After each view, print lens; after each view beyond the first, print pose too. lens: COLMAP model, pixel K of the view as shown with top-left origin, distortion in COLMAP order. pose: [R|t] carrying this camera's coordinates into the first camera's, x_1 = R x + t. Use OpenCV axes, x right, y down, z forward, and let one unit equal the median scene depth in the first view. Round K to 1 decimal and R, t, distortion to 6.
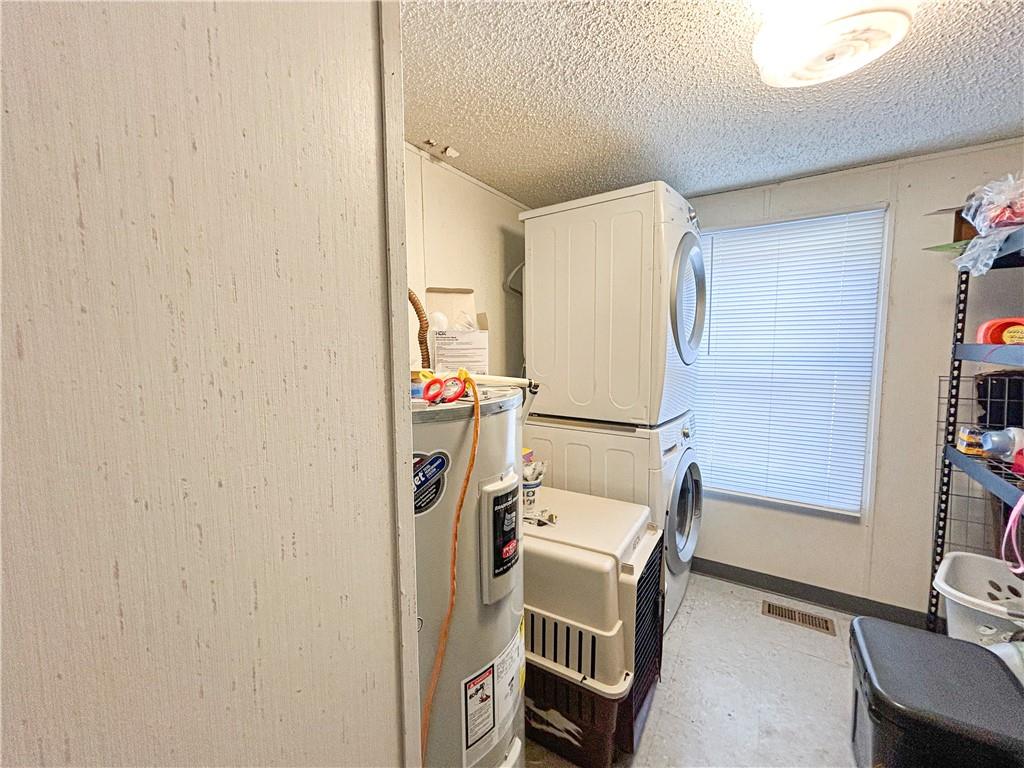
lens RADIAL K [[412.8, 0, 512.0], [0, 412.8, 384.0], [0, 0, 1]] dist [0.001781, -0.000272]
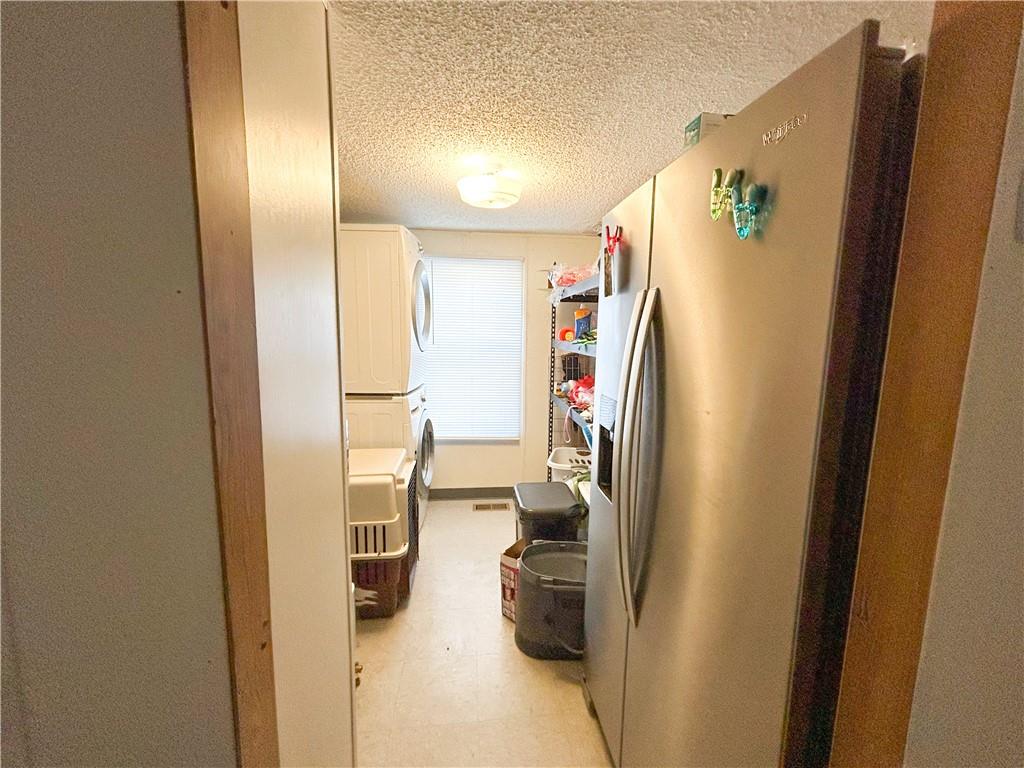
lens RADIAL K [[412.8, 0, 512.0], [0, 412.8, 384.0], [0, 0, 1]] dist [0.001781, -0.000272]
pose [[0.786448, -0.055391, 0.615167, -0.269774], [0.038566, 0.998431, 0.040598, 0.024649], [-0.616451, -0.008204, 0.787351, -0.401292]]
